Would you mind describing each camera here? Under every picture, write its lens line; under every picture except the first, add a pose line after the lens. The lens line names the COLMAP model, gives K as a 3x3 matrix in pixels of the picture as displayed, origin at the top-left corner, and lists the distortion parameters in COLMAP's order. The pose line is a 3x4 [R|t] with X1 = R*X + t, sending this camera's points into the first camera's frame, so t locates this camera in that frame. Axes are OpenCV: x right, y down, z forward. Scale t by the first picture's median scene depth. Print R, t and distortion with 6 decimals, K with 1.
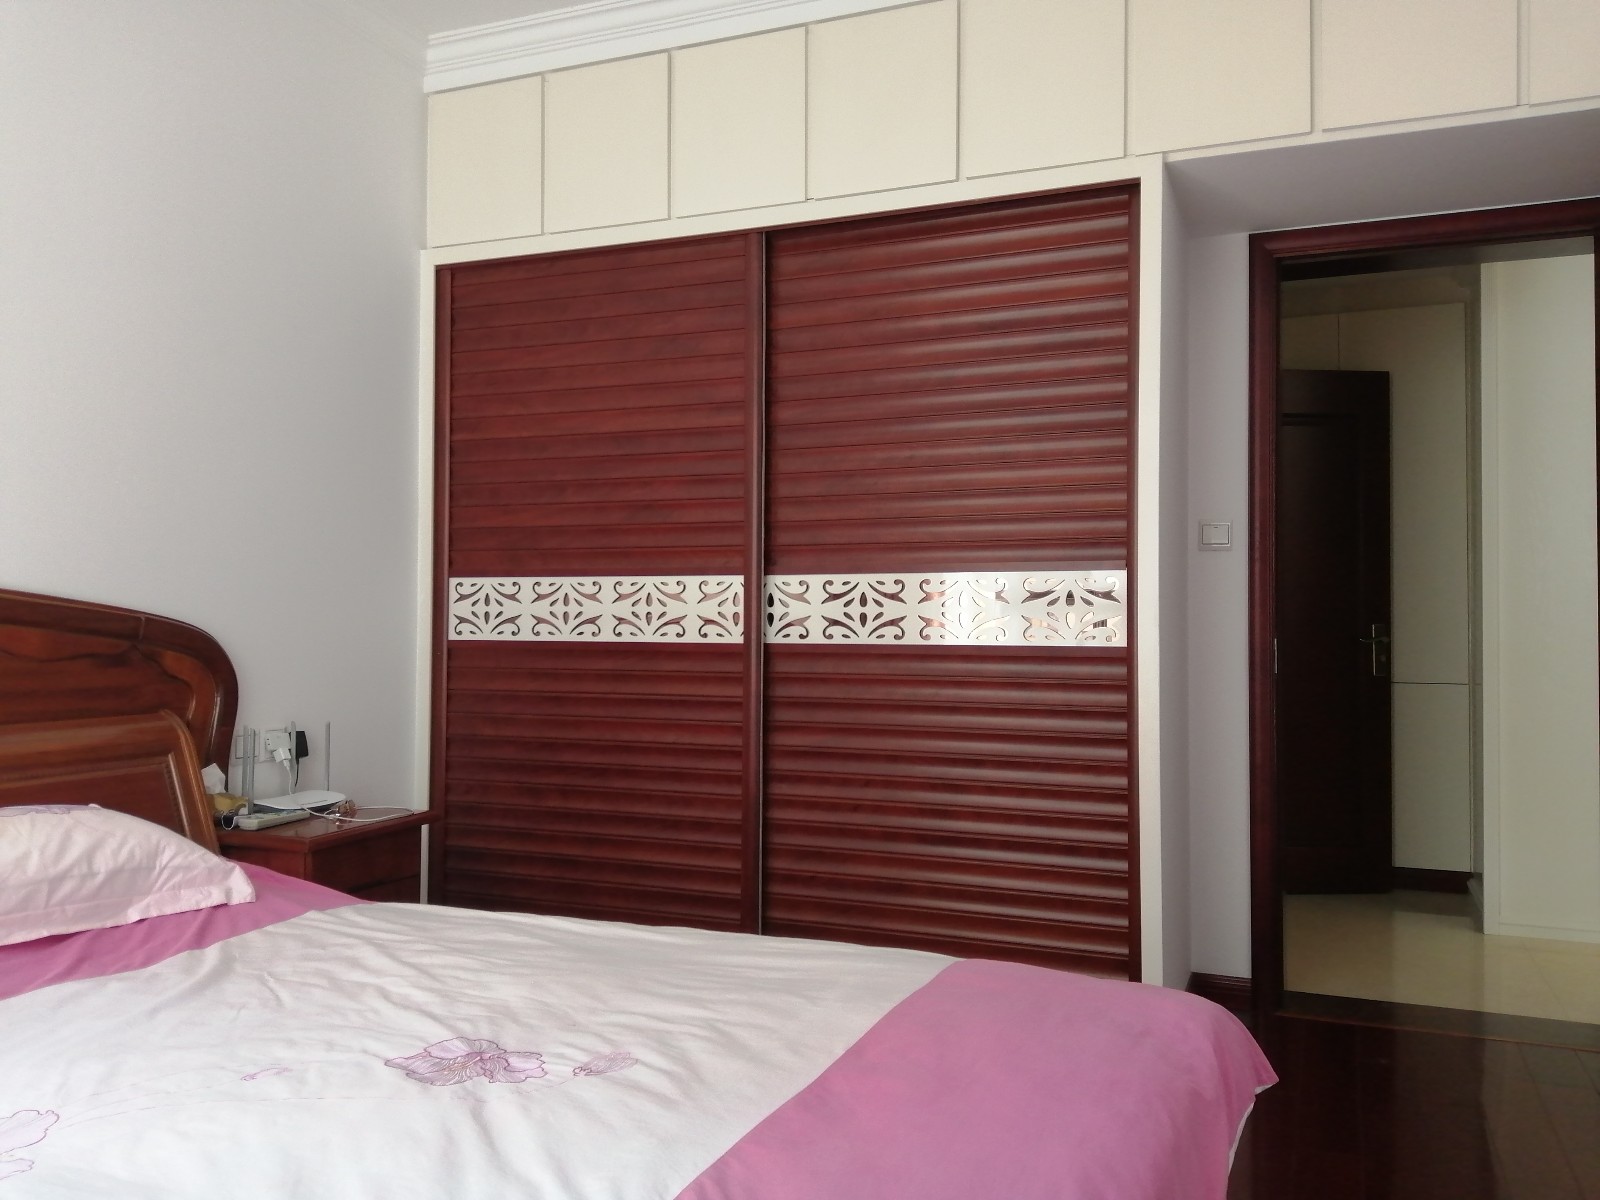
lens RADIAL K [[1254.7, 0, 800.0], [0, 1254.7, 600.0], [0, 0, 1]] dist [0.007804, -0.002593]
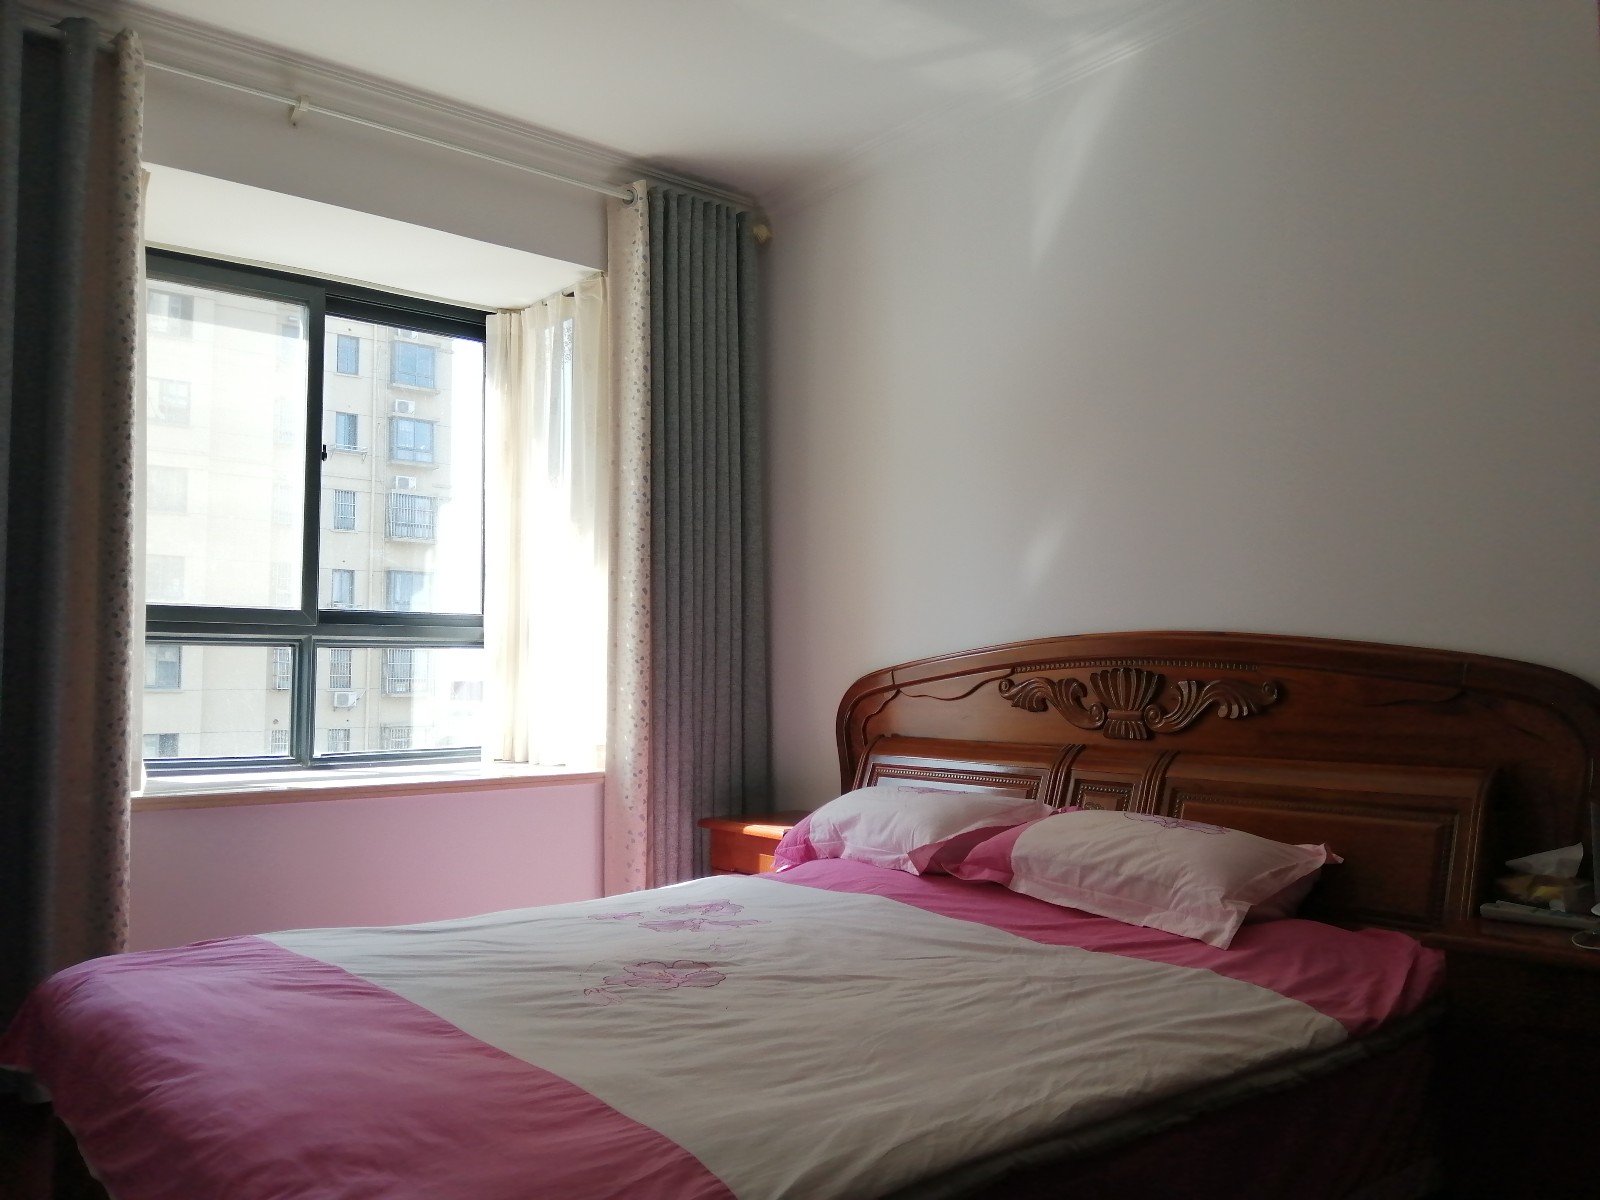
lens RADIAL K [[1254.7, 0, 800.0], [0, 1254.7, 600.0], [0, 0, 1]] dist [0.007804, -0.002593]
pose [[-0.484898, -0.065808, -0.872091, 0.662780], [0.012092, 0.996565, -0.081925, 0.049271], [0.874487, -0.050271, -0.482437, 1.326415]]
